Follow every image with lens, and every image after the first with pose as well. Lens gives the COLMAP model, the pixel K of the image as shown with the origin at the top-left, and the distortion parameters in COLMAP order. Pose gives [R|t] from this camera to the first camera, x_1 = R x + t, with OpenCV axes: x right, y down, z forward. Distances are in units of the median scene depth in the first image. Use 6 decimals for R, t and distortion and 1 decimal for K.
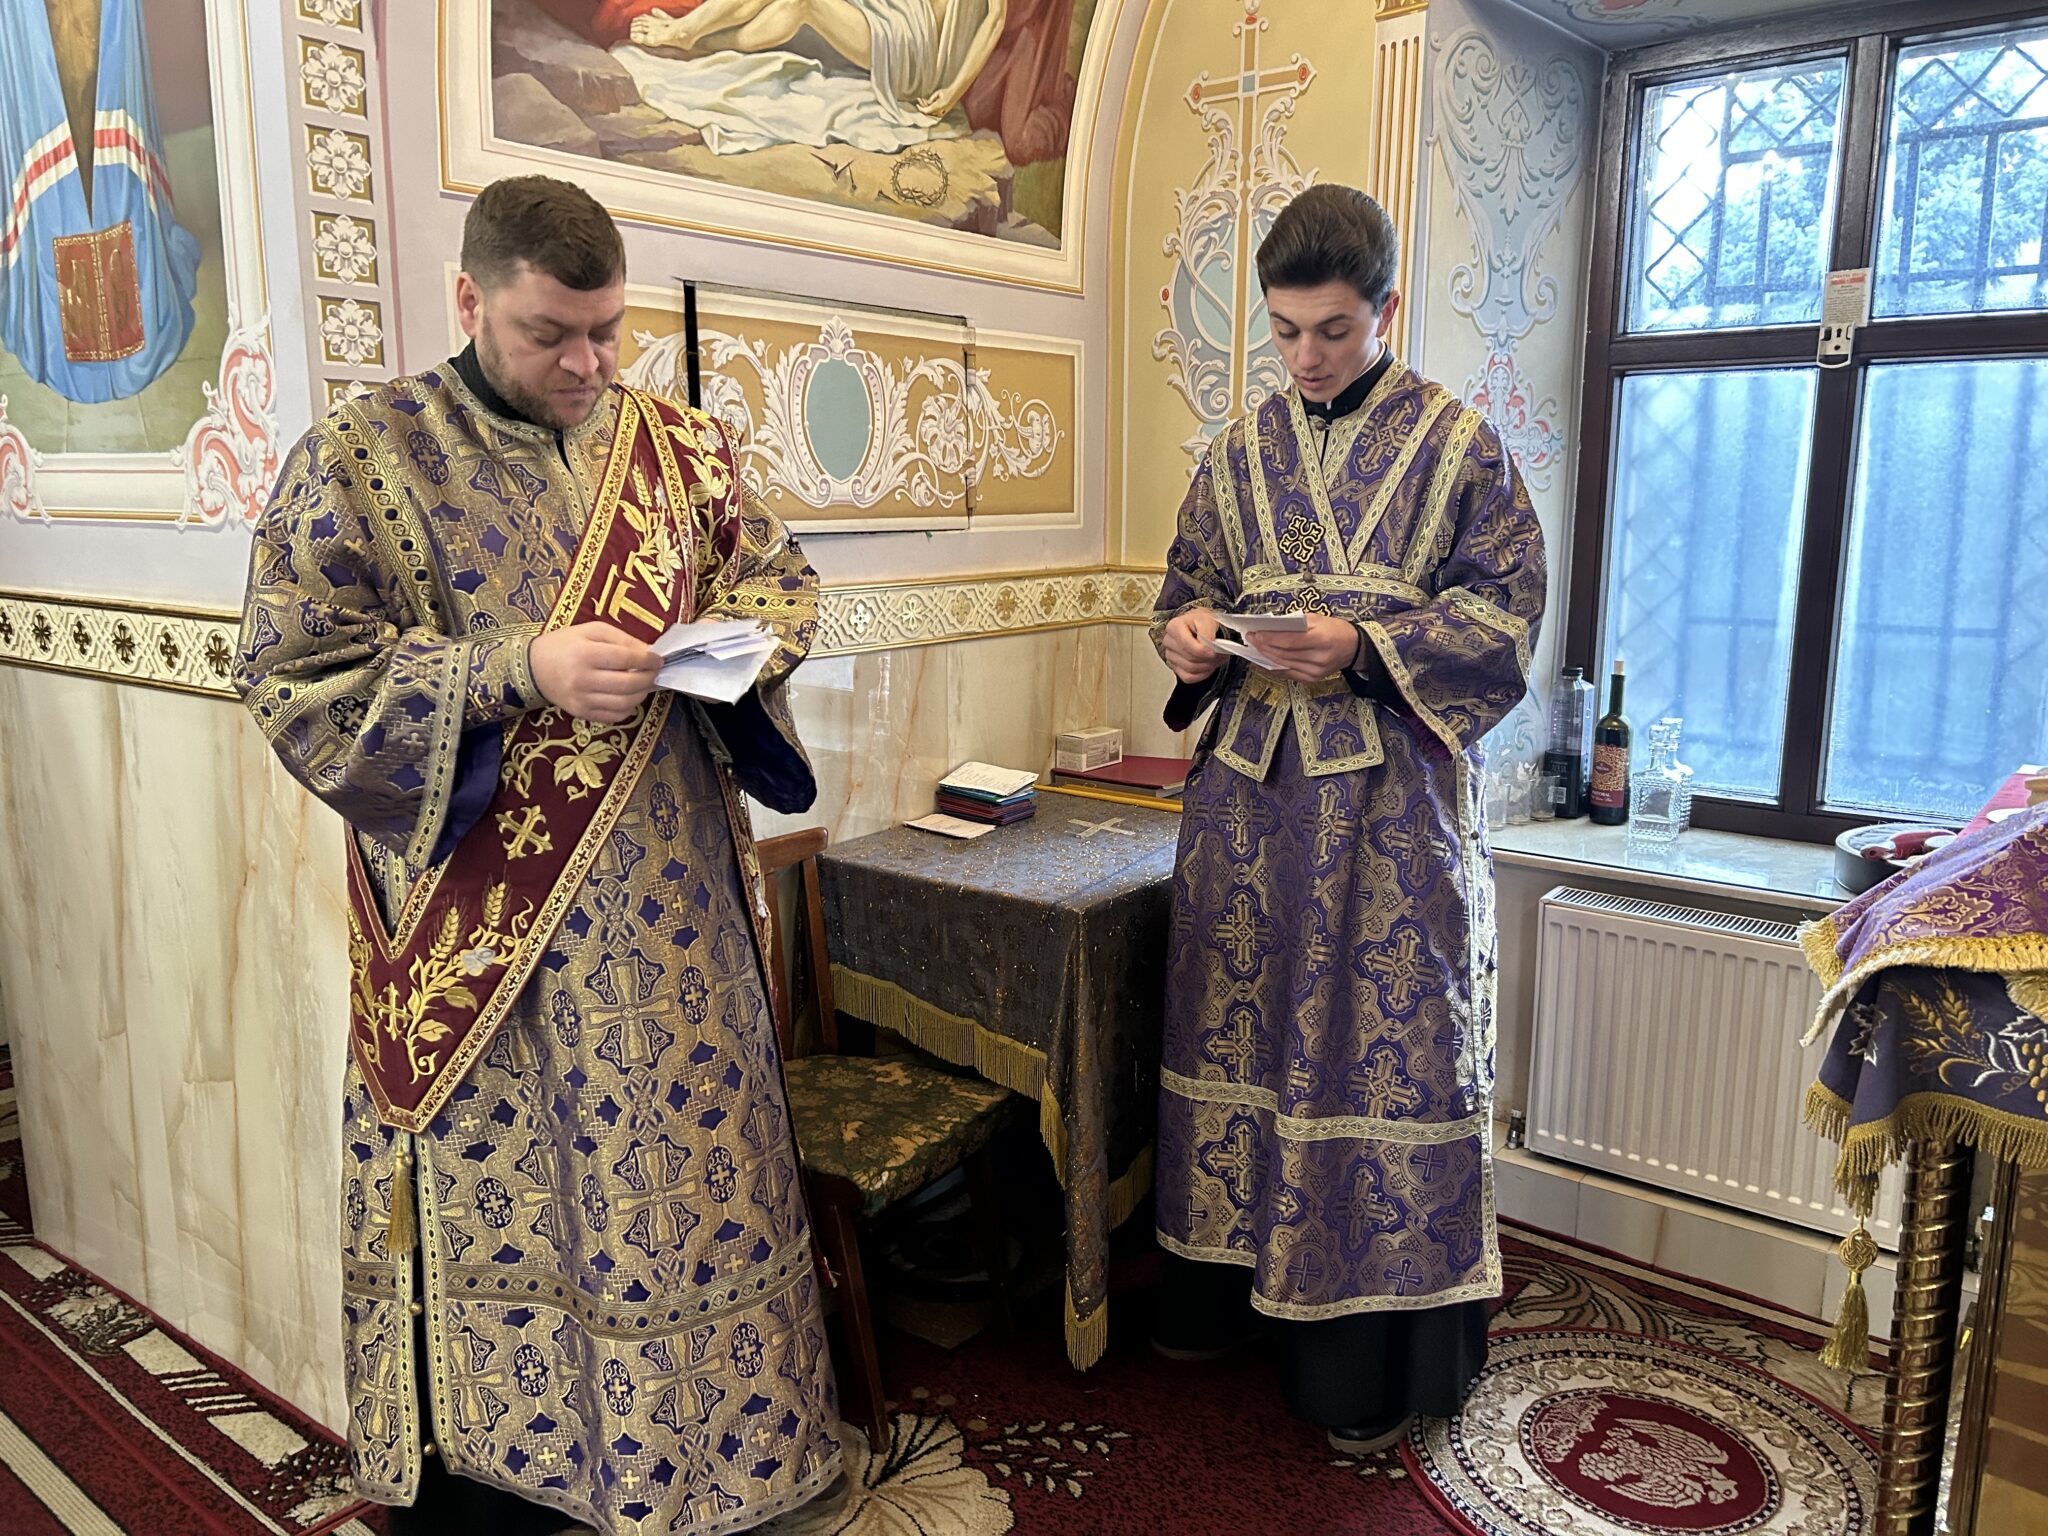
lens RADIAL K [[1545.9, 0, 1115.2], [0, 1545.9, 735.3], [0, 0, 1]] dist [0.042587, -0.048107]
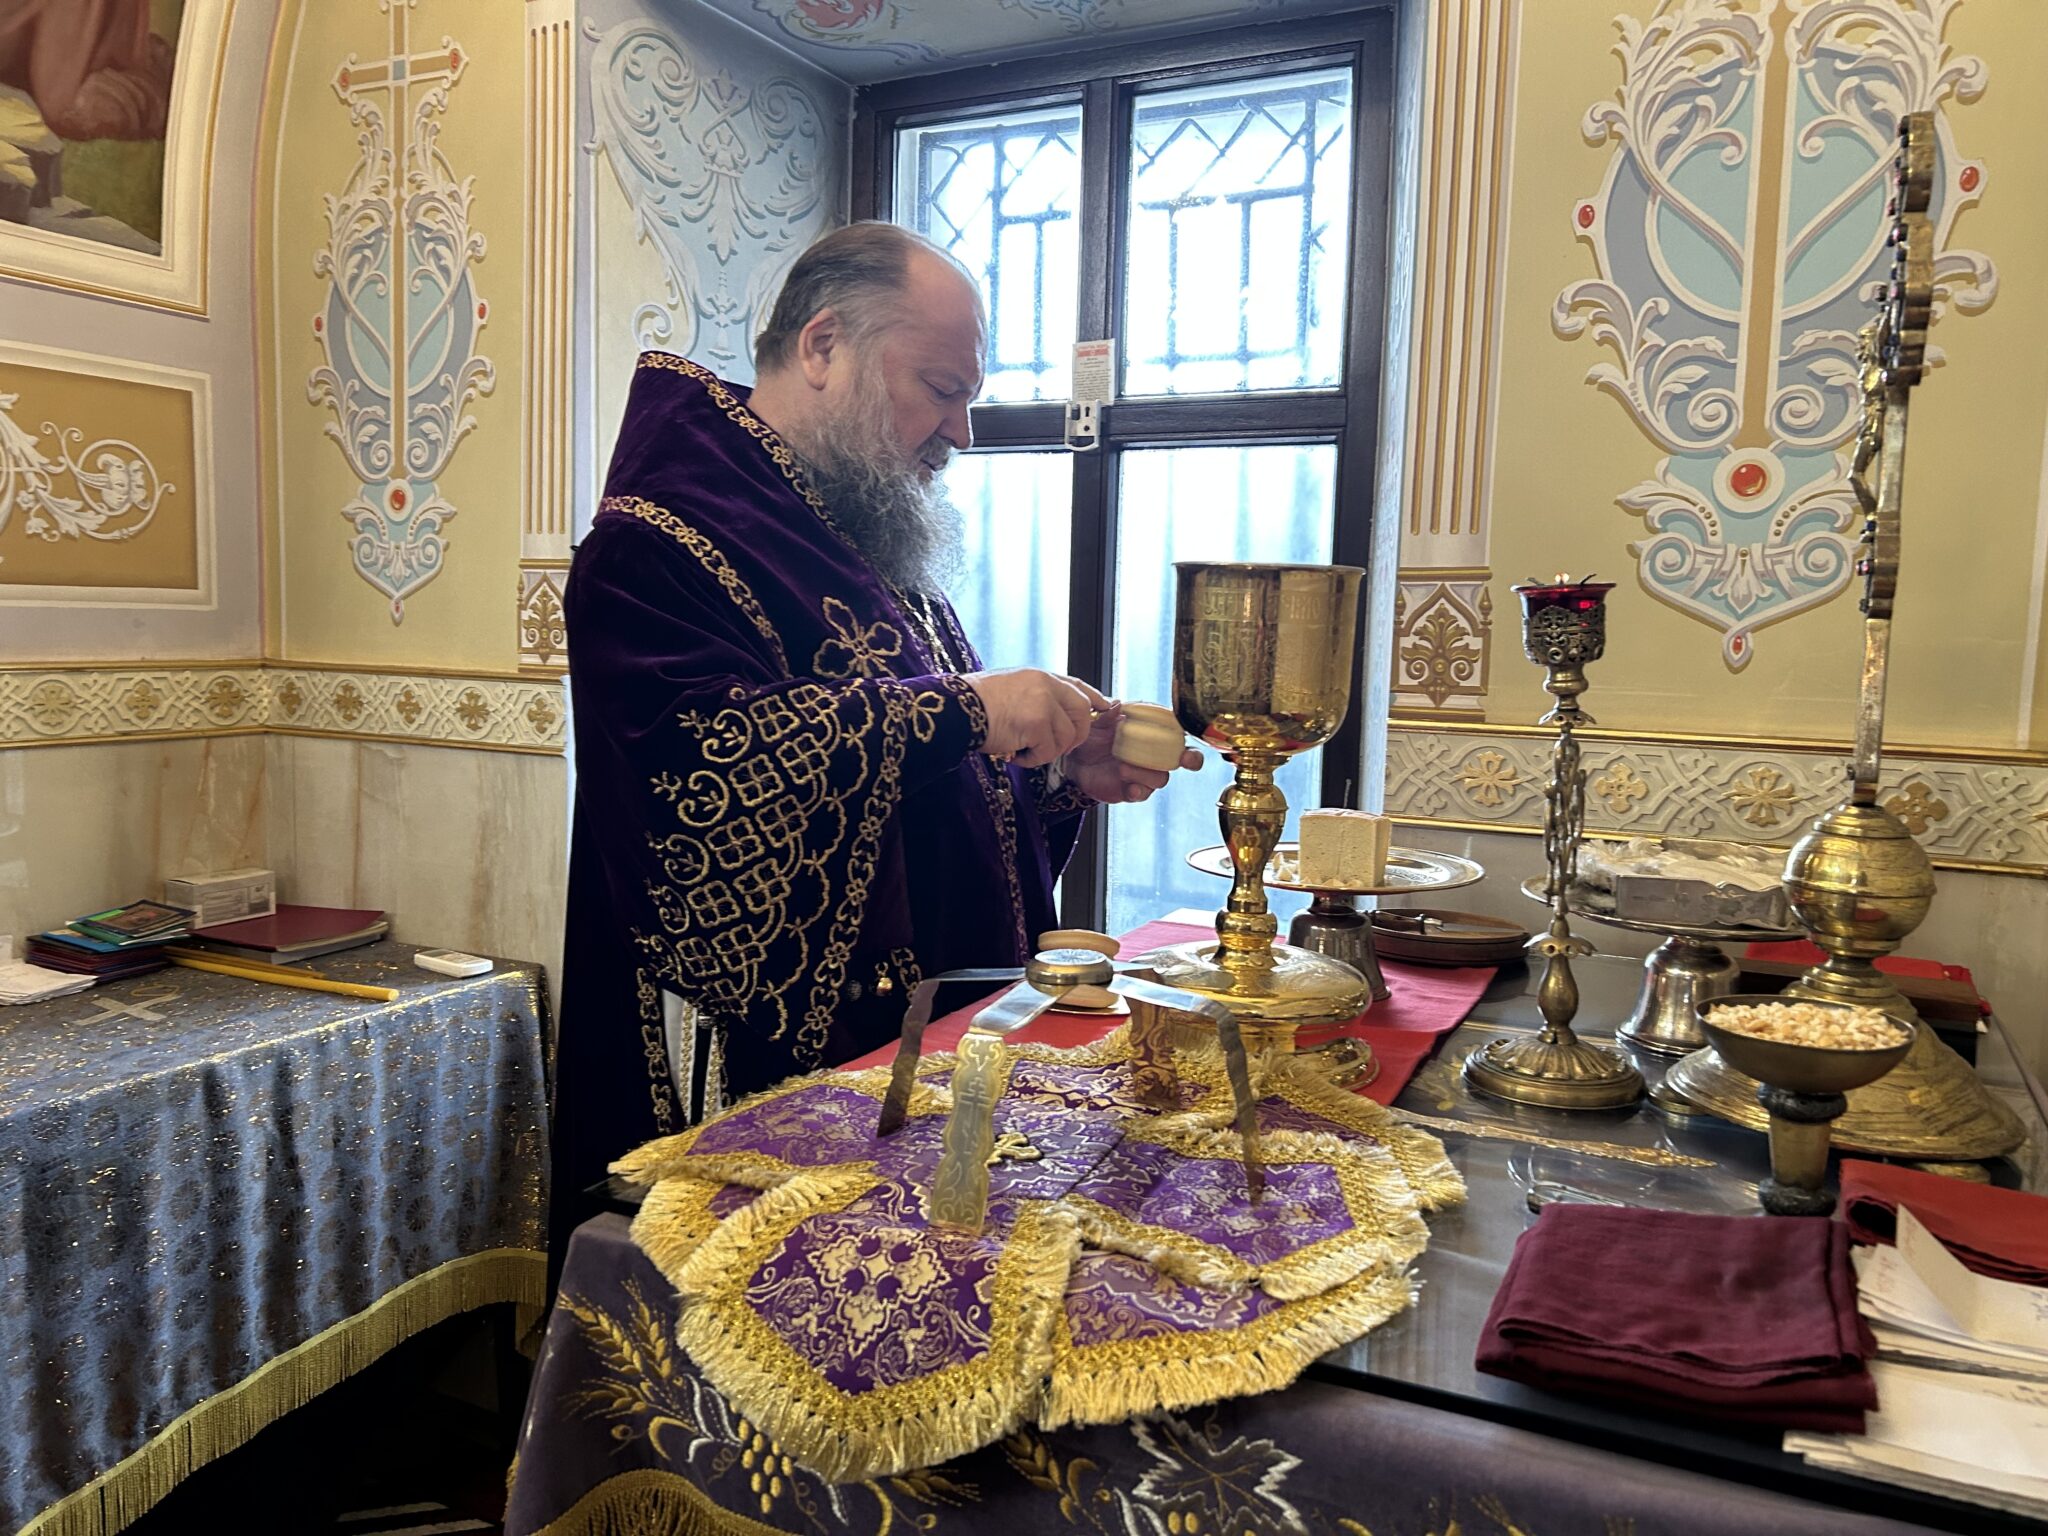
lens RADIAL K [[1545.9, 0, 1087.3], [0, 1545.9, 733.8], [0, 0, 1]] dist [0.042587, -0.048107]
pose [[0.976873, 0.014019, 0.213360, 0.264416], [0.004085, 0.996443, -0.084175, -0.004433], [-0.213781, 0.083100, 0.973341, 0.158398]]
